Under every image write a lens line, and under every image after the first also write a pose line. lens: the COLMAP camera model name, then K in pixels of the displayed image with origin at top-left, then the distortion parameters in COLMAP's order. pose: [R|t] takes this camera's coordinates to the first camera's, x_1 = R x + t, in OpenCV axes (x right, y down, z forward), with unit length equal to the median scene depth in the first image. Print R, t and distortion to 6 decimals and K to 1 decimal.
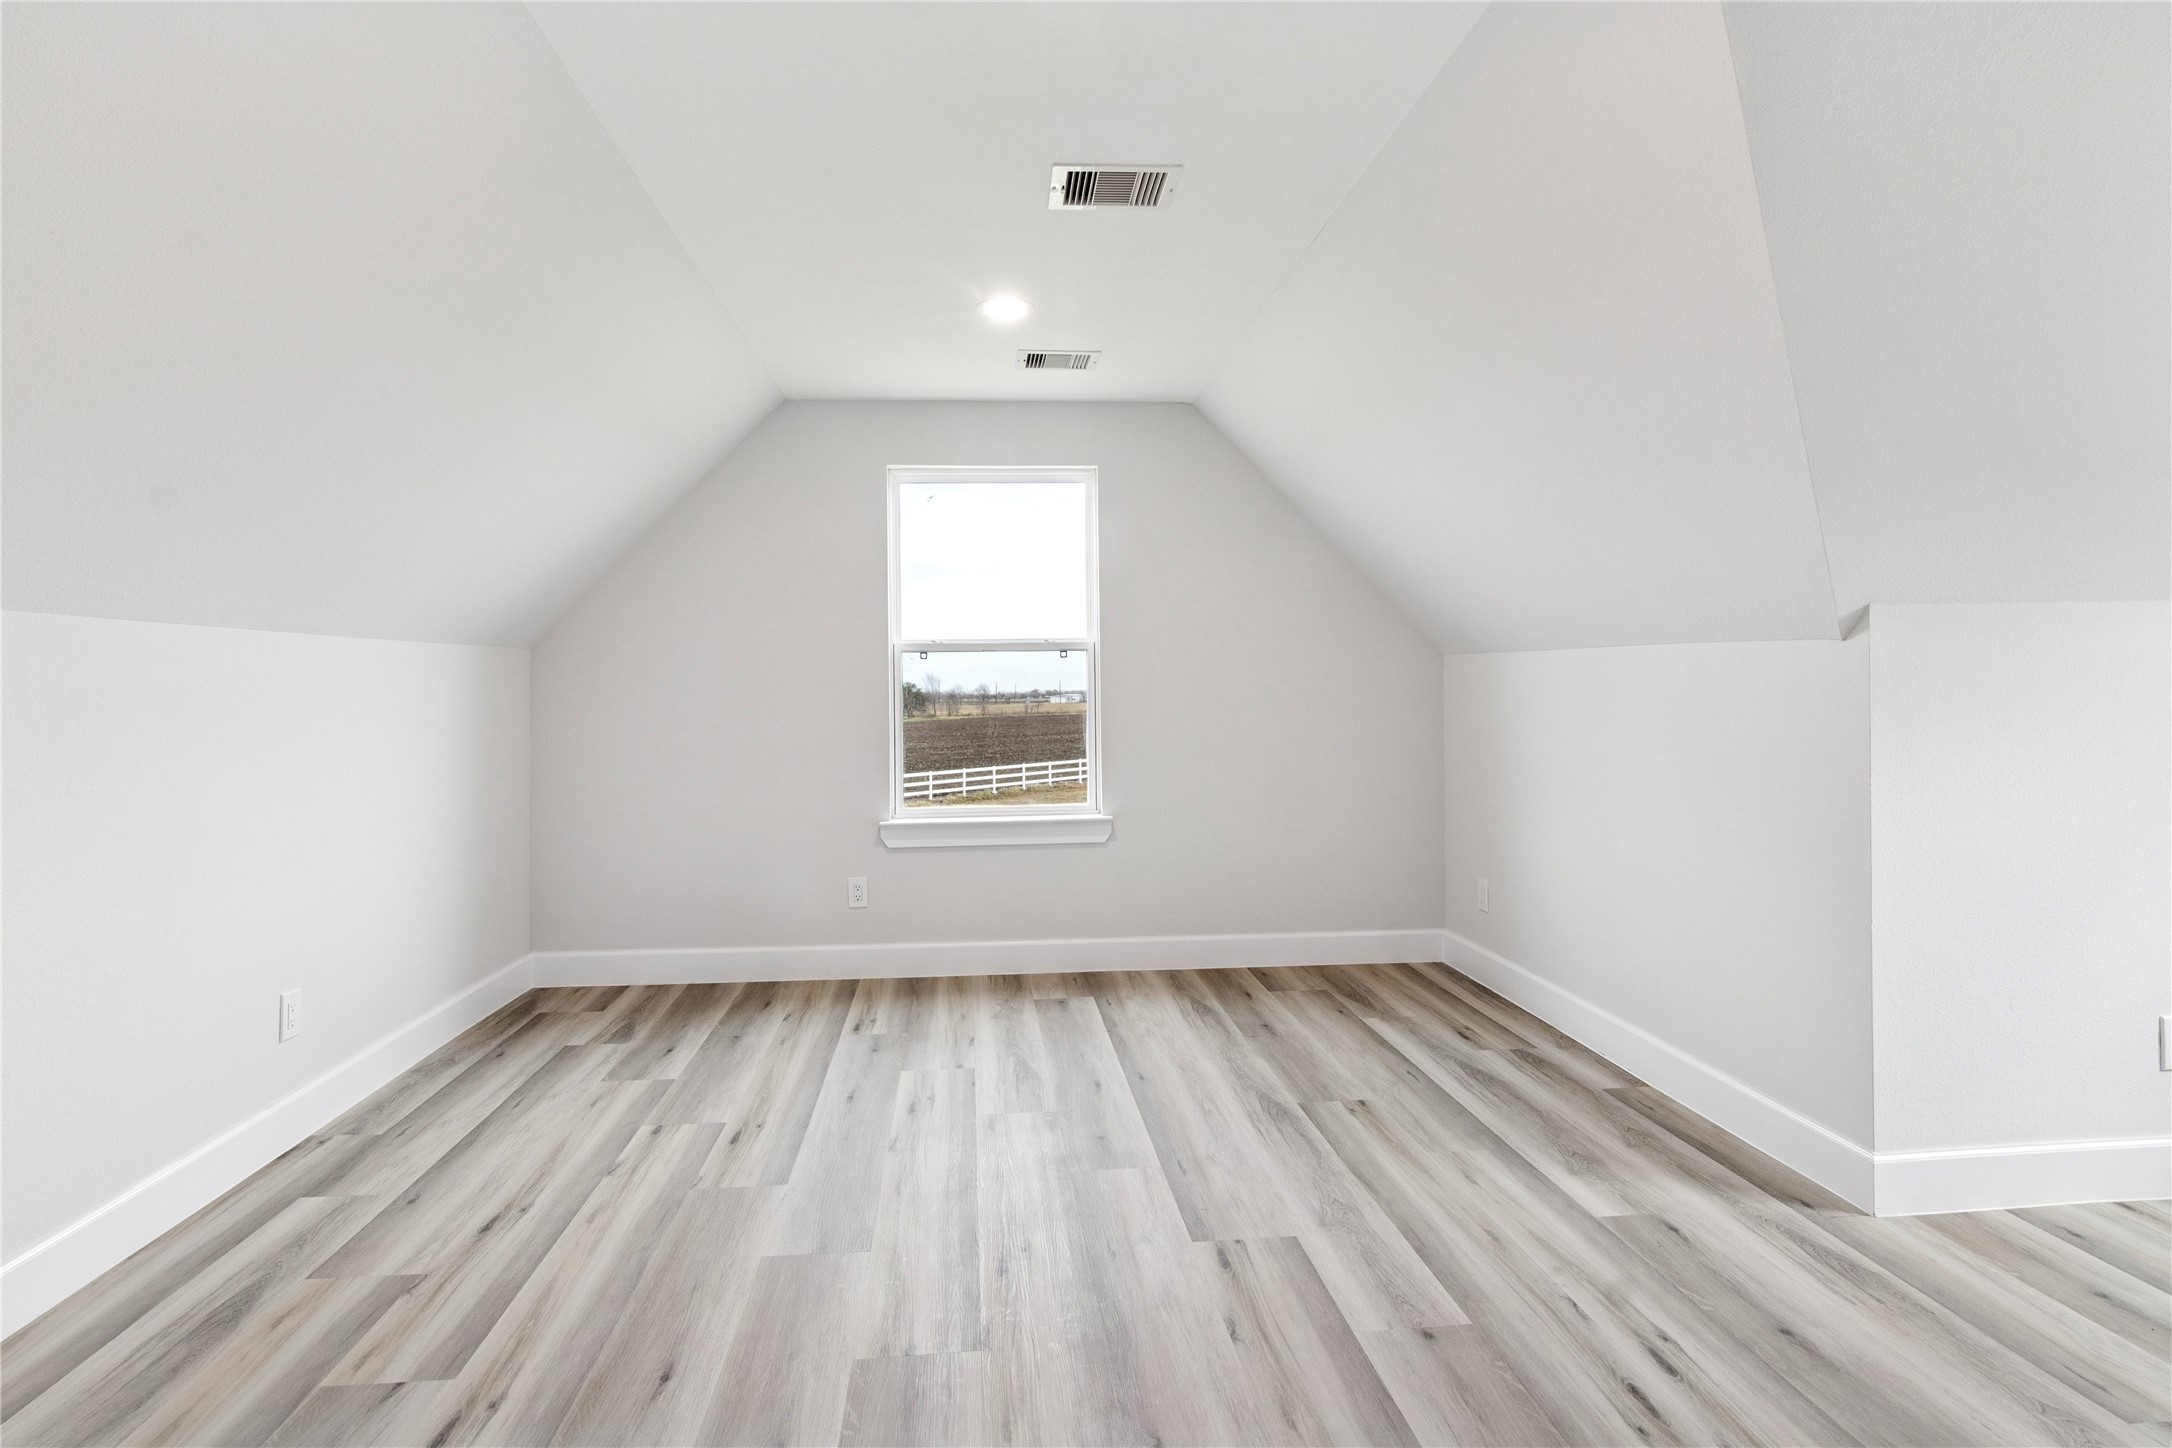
lens RADIAL K [[1123.9, 0, 1079.7], [0, 1123.9, 719.3], [0, 0, 1]] dist [-0.006191, 0.000427]
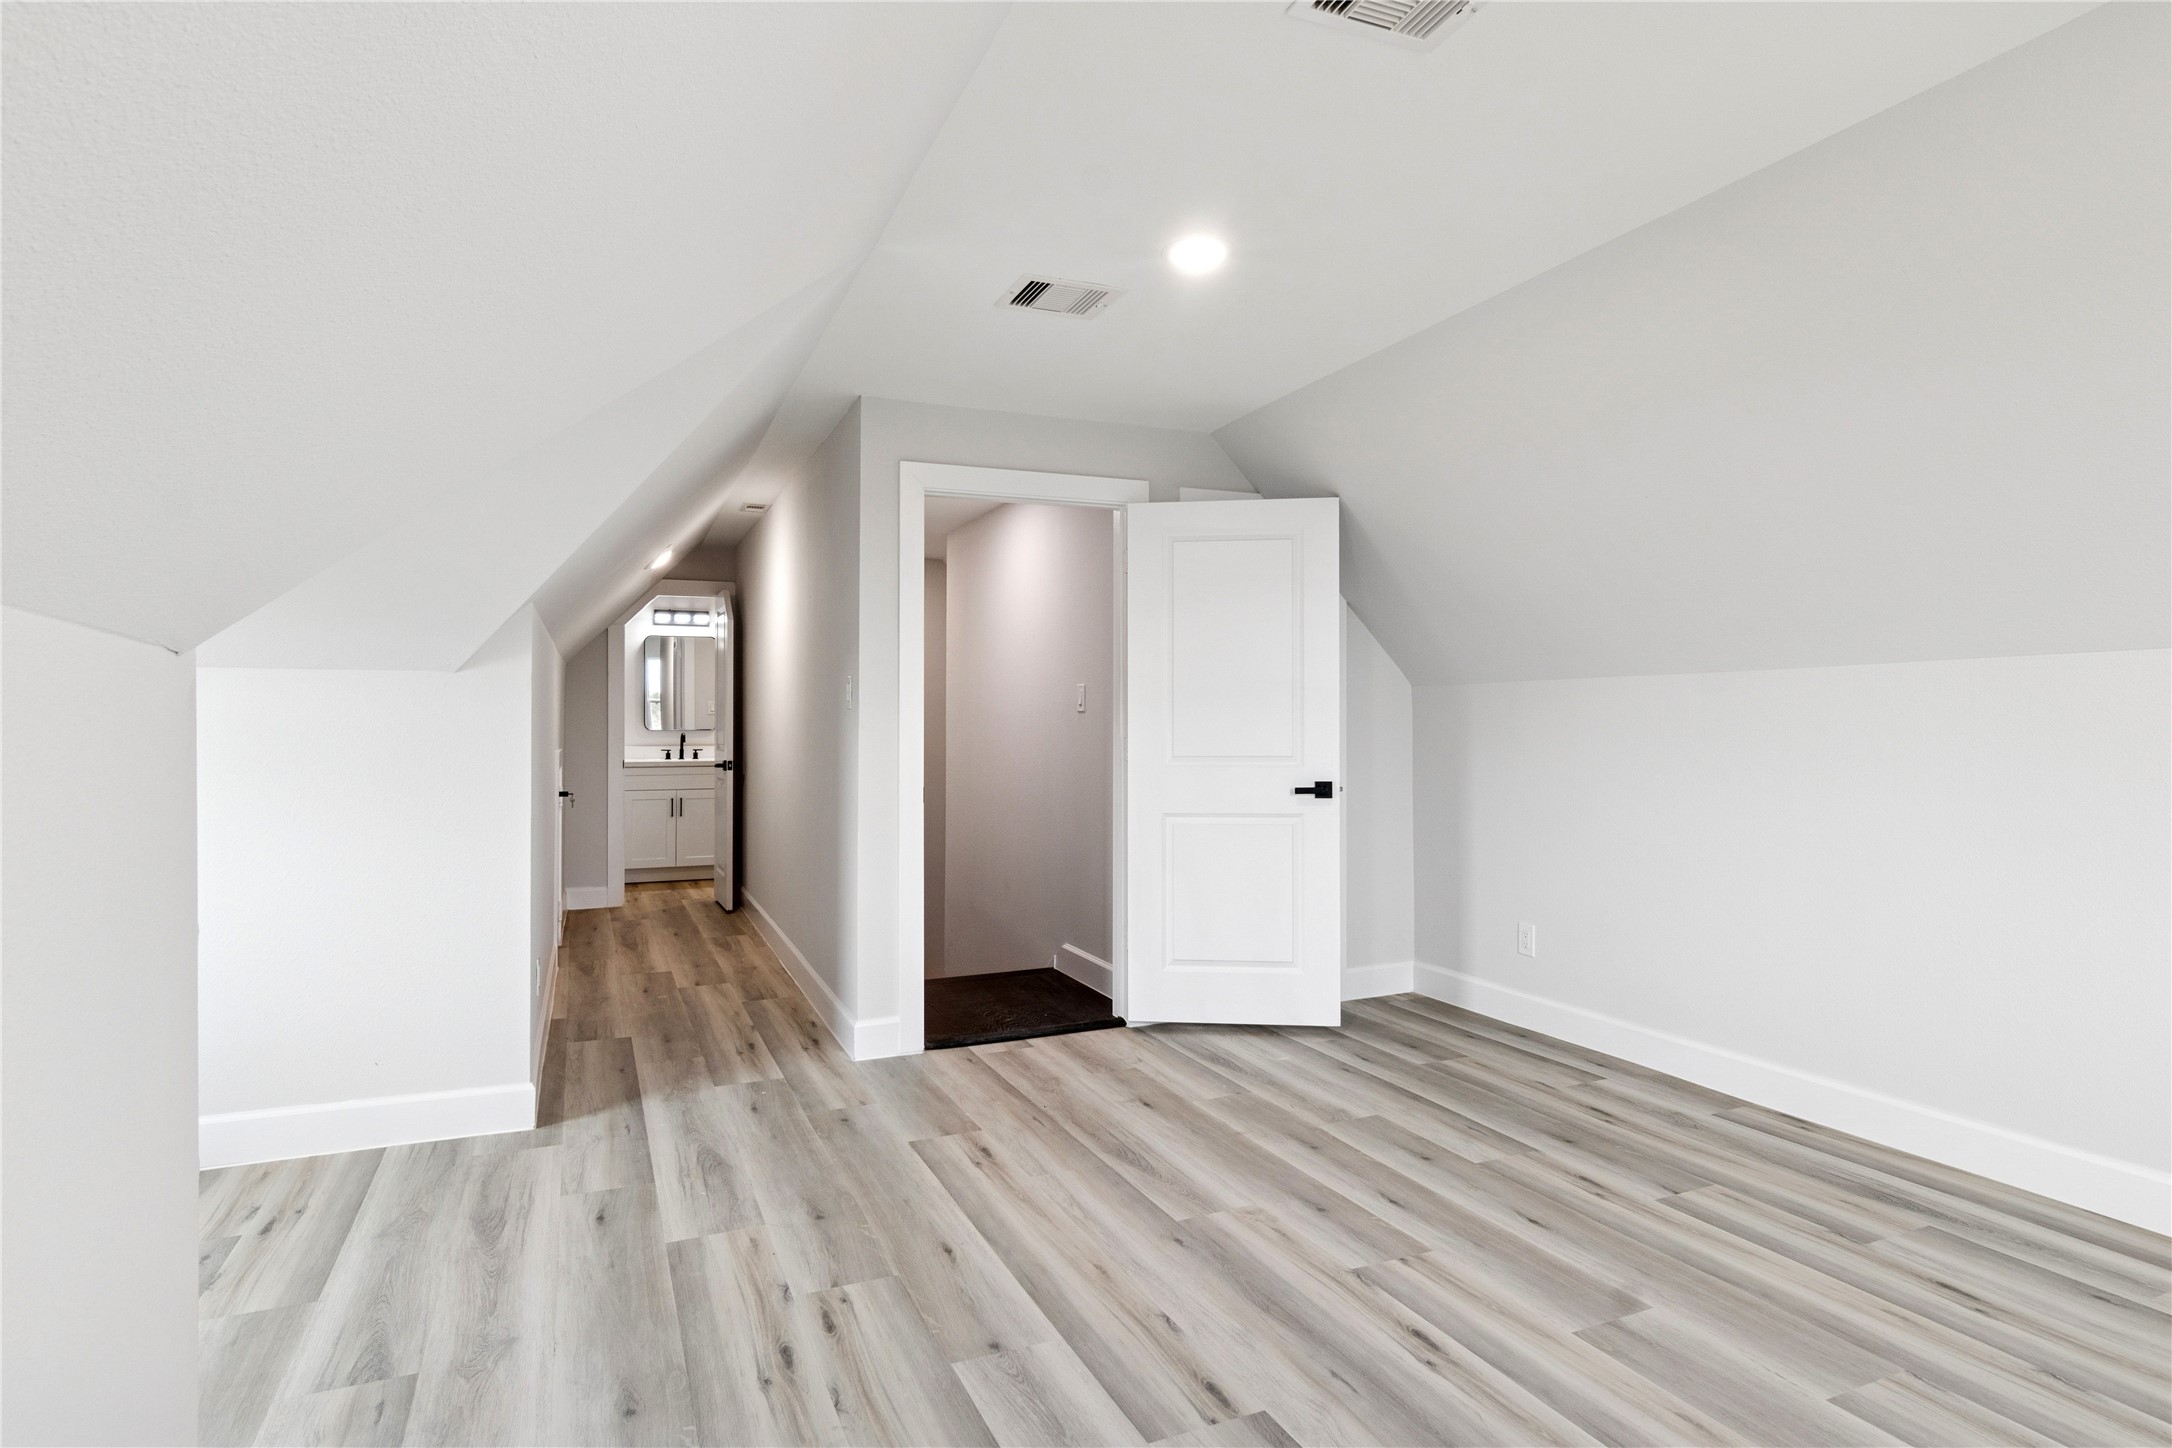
lens RADIAL K [[1123.9, 0, 1086.1], [0, 1123.9, 725.5], [0, 0, 1]] dist [-0.006191, 0.000427]
pose [[-0.948007, 0.015038, -0.317894, 0.541920], [0.006183, 0.999565, 0.028847, -0.063258], [0.318189, 0.025382, -0.947687, 1.961660]]
